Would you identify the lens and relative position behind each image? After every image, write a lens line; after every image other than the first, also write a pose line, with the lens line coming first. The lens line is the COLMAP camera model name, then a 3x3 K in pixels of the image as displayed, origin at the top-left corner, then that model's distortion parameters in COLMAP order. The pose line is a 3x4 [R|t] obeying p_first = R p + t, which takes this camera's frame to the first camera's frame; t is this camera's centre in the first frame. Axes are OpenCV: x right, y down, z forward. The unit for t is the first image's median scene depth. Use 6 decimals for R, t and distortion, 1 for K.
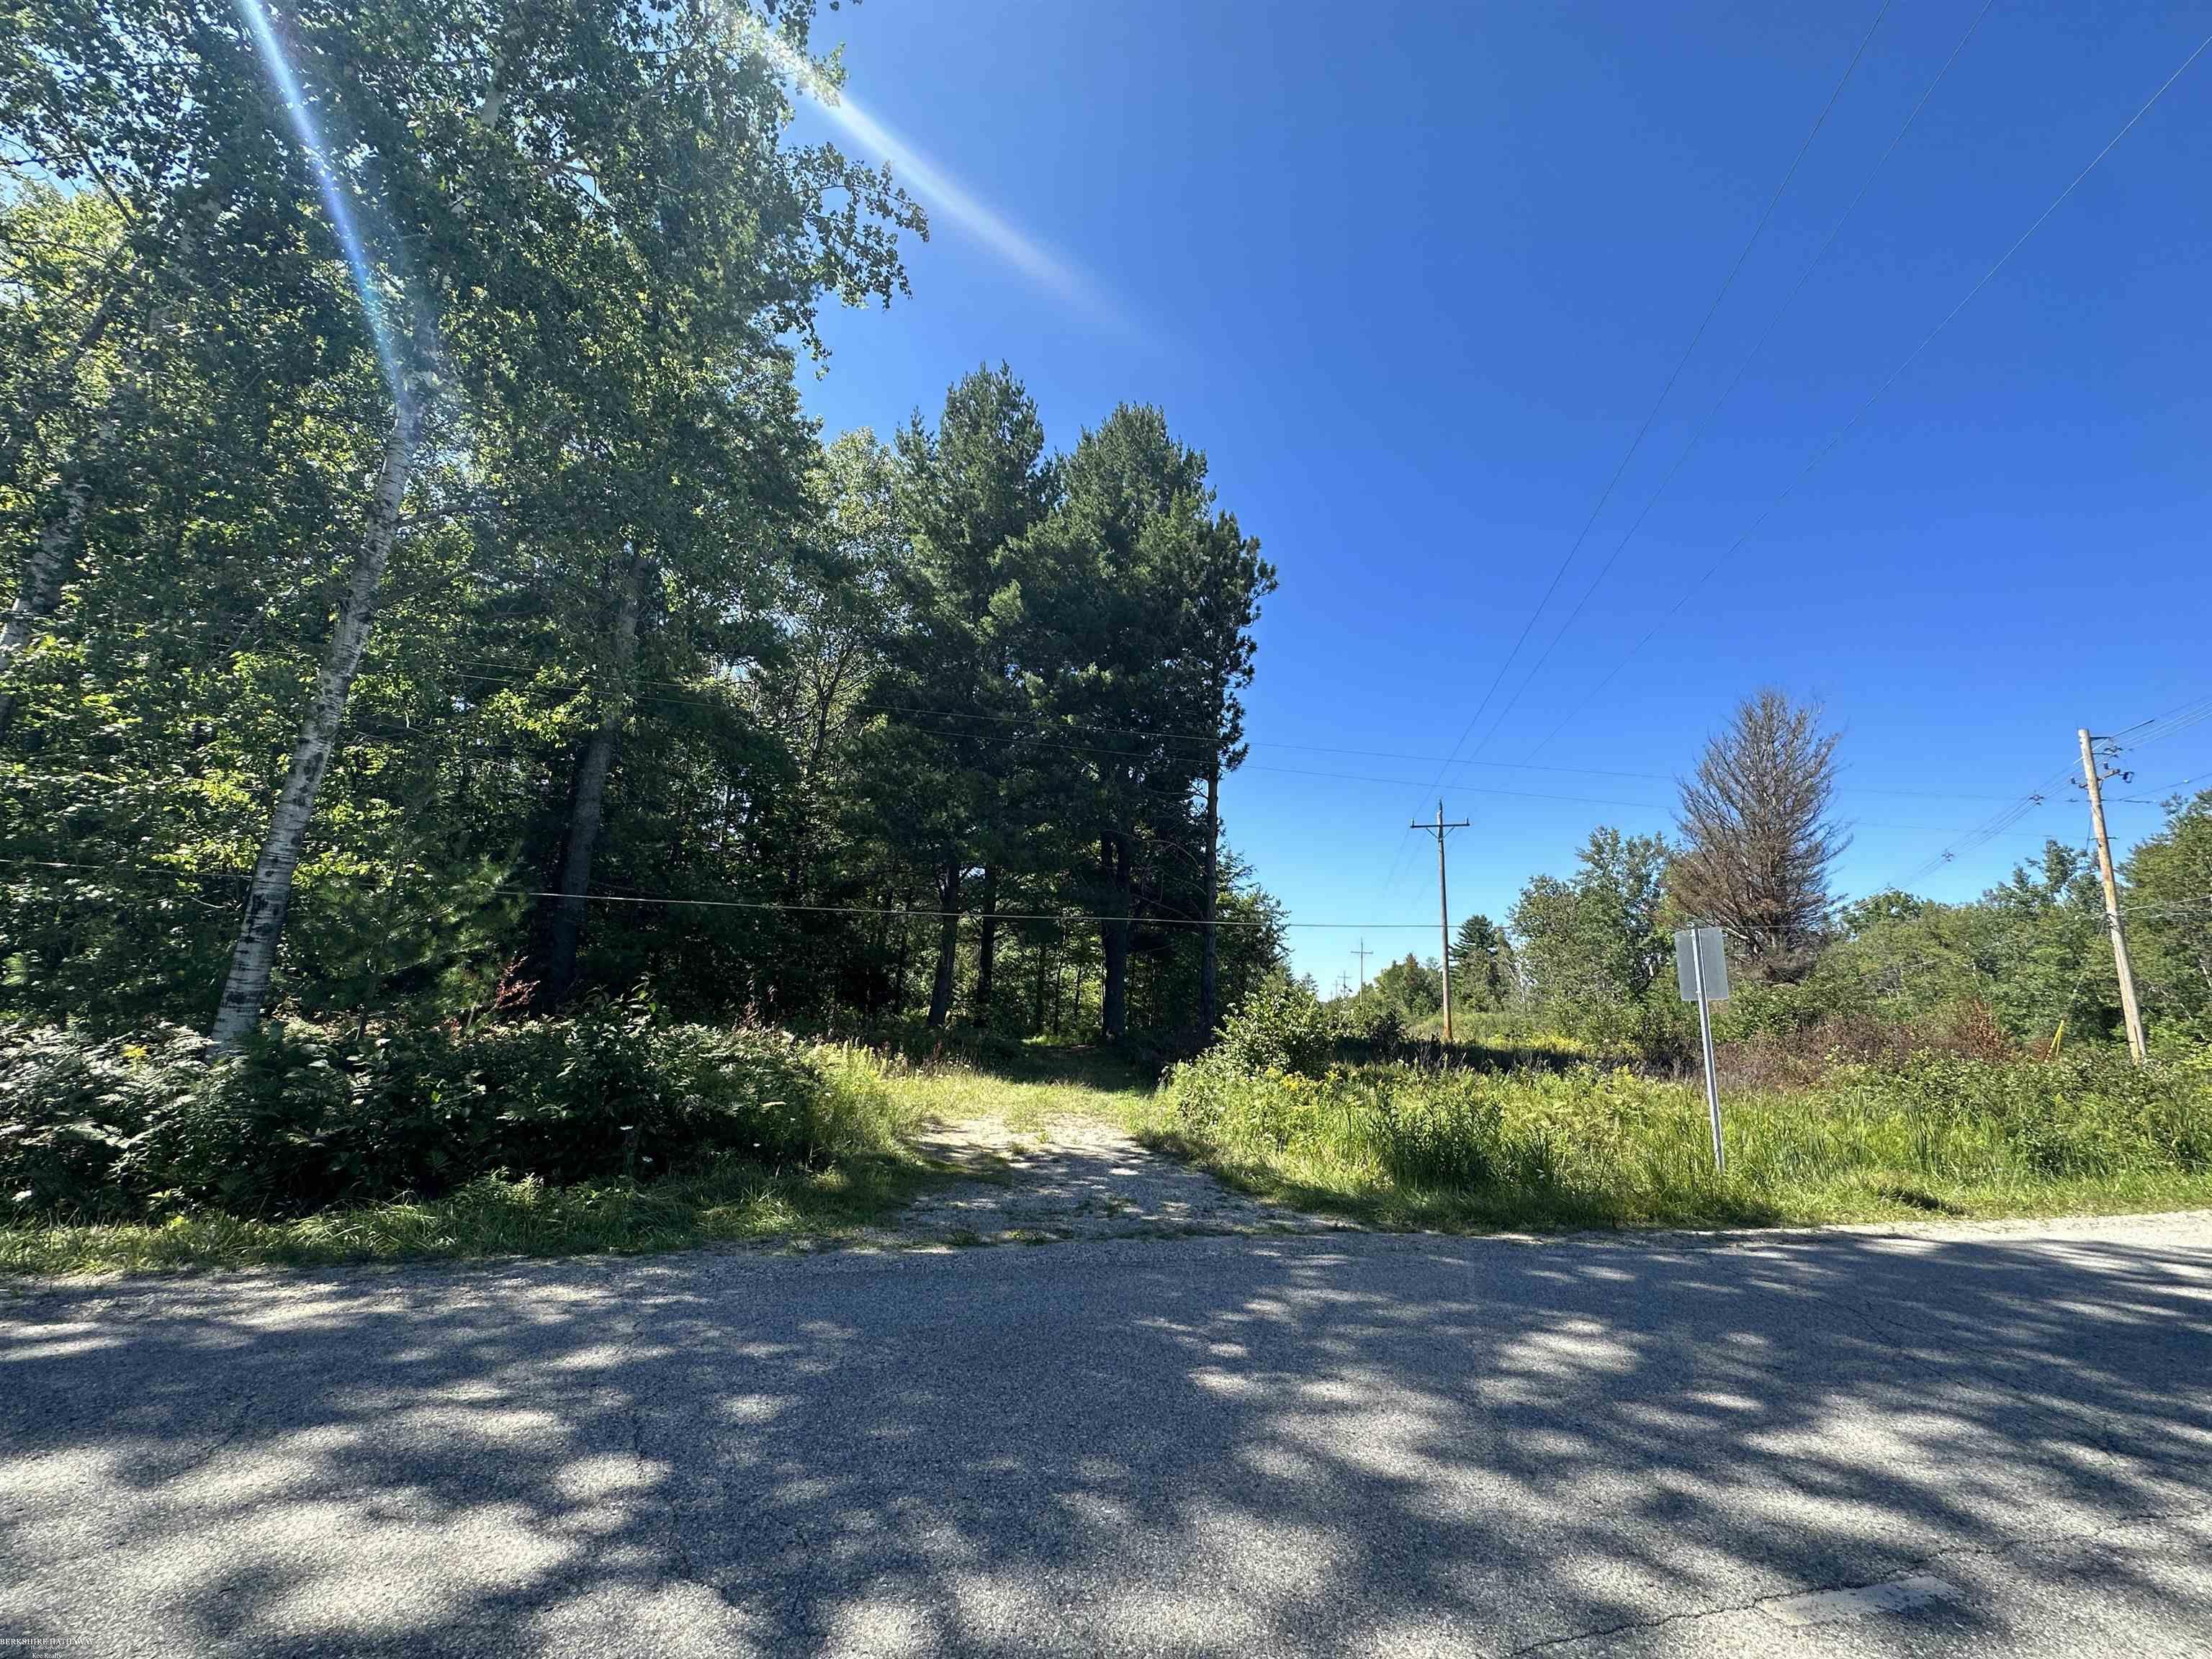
lens RADIAL K [[883.7, 0, 1104.5], [0, 883.7, 830.8], [0, 0, 1]] dist [-0.003692, 0.000830]
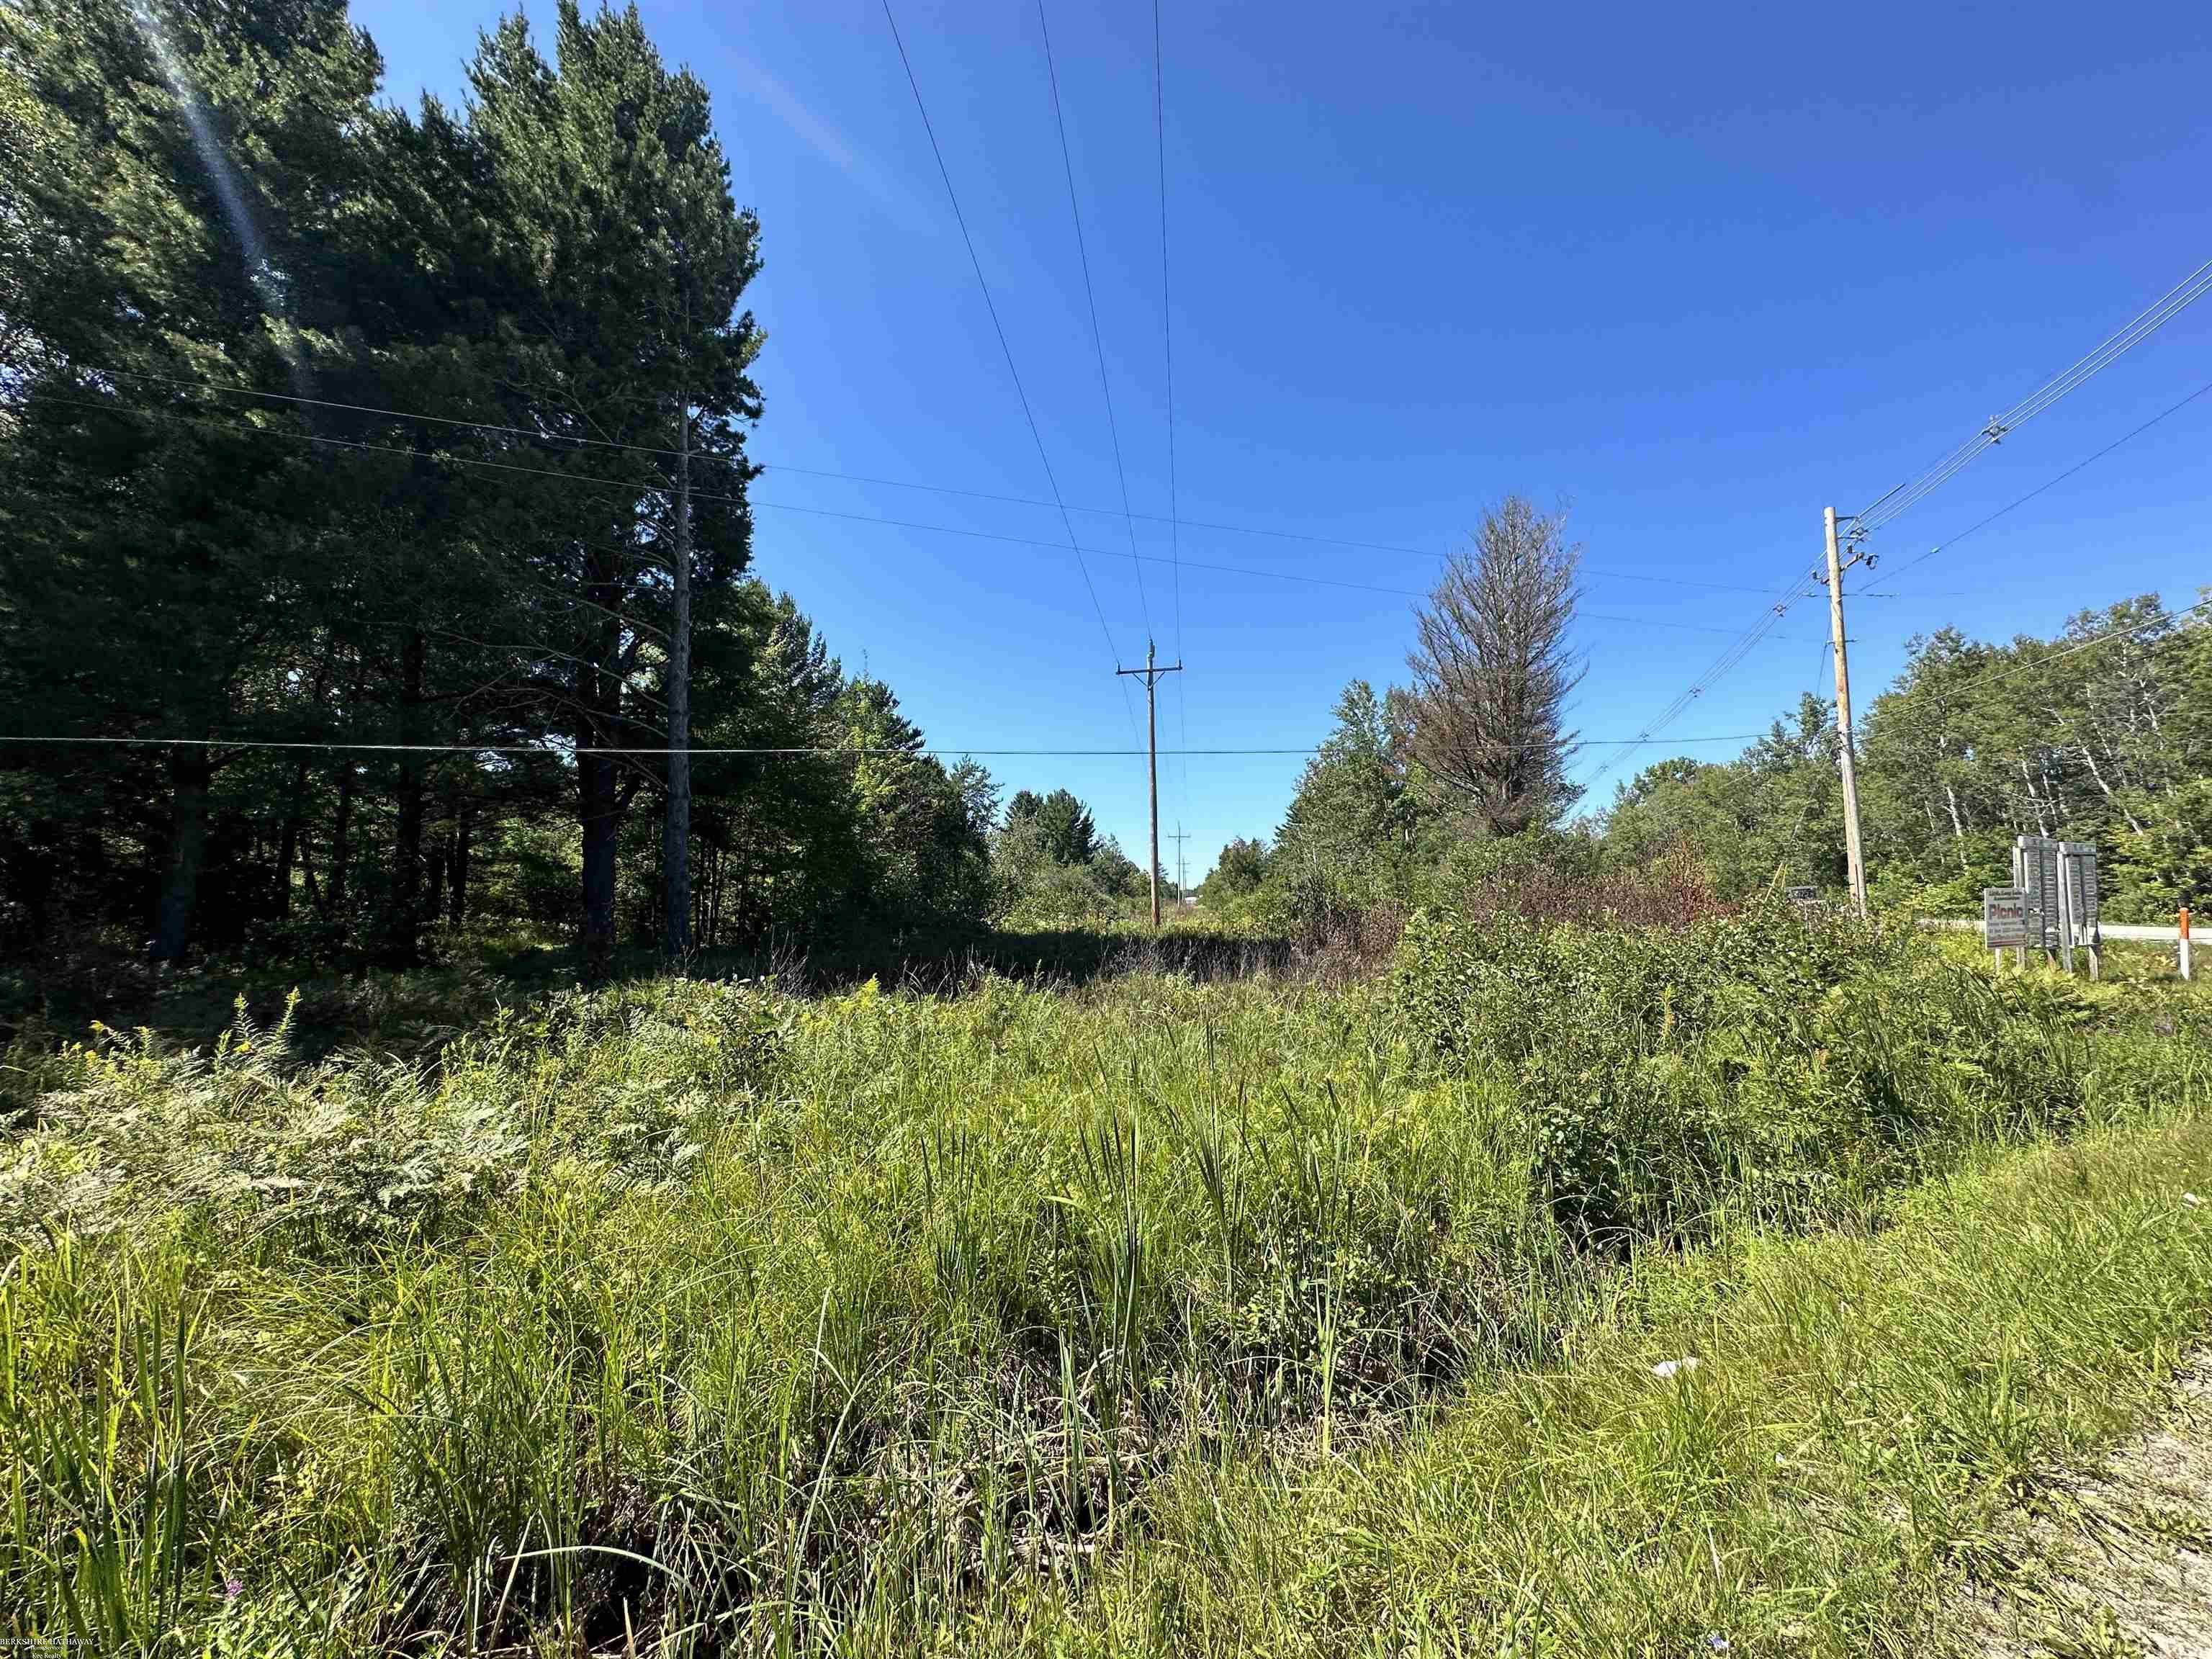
lens RADIAL K [[883.7, 0, 1103.4], [0, 883.7, 830.2], [0, 0, 1]] dist [-0.003692, 0.000830]
pose [[0.989357, -0.042123, 0.139276, 0.436934], [0.025859, 0.992844, 0.116586, 0.091701], [-0.143190, -0.111744, 0.983367, 0.355542]]
